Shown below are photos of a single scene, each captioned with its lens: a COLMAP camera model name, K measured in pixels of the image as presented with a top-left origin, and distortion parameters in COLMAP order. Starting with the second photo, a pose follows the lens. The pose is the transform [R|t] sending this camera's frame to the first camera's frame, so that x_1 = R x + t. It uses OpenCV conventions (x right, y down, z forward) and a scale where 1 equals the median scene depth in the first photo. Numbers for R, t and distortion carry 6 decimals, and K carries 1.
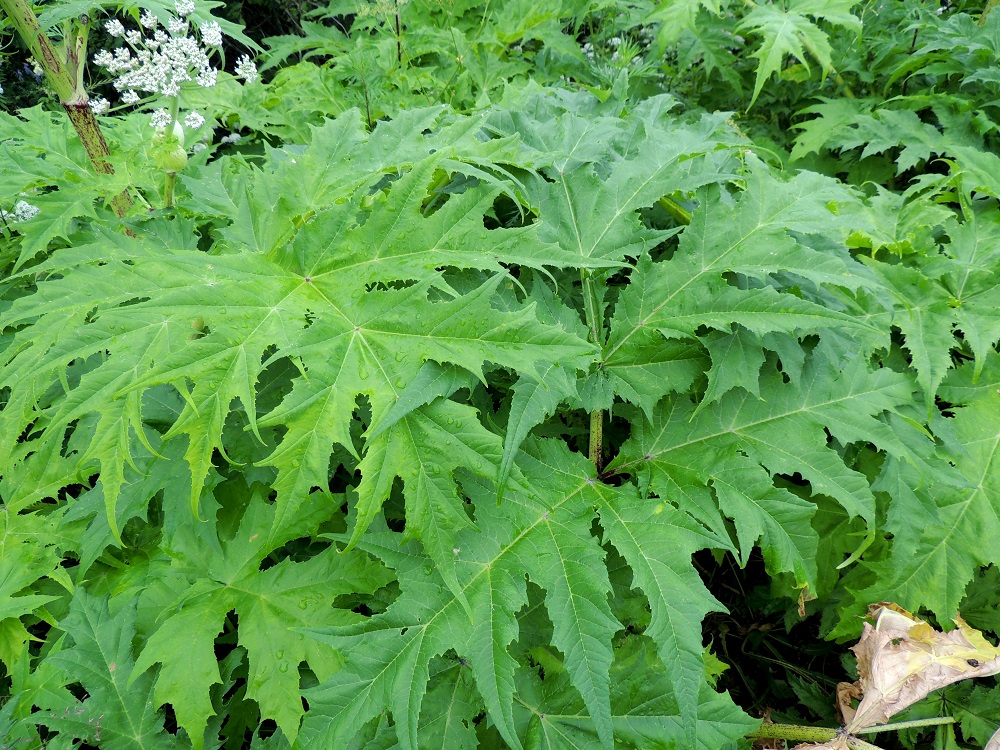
lens RADIAL K [[720.5, 0, 499.1], [0, 720.5, 375.2], [0, 0, 1]] dist [-0.009024, -0.011461]
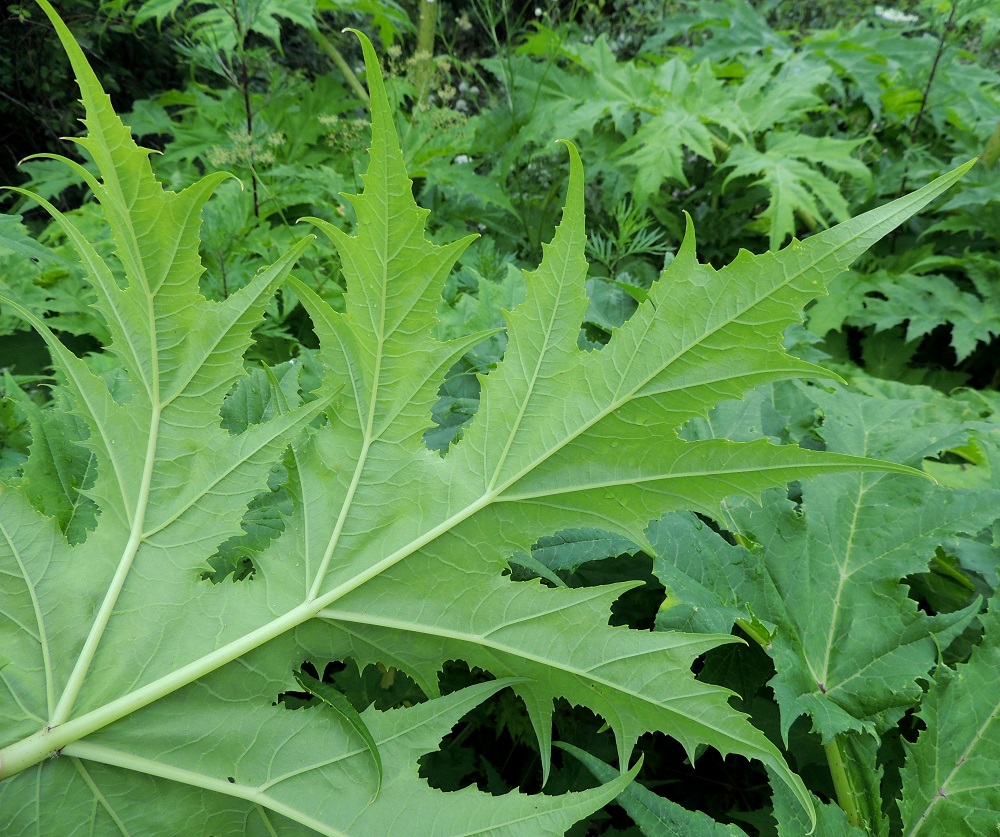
lens RADIAL K [[761.5, 0, 500.4], [0, 761.5, 418.5], [0, 0, 1]] dist [-0.030454, 0.009149]
pose [[0.963787, -0.085726, 0.252517, -0.131808], [0.106757, 0.991763, -0.070772, -0.196290], [-0.244370, 0.095167, 0.965001, 0.302971]]
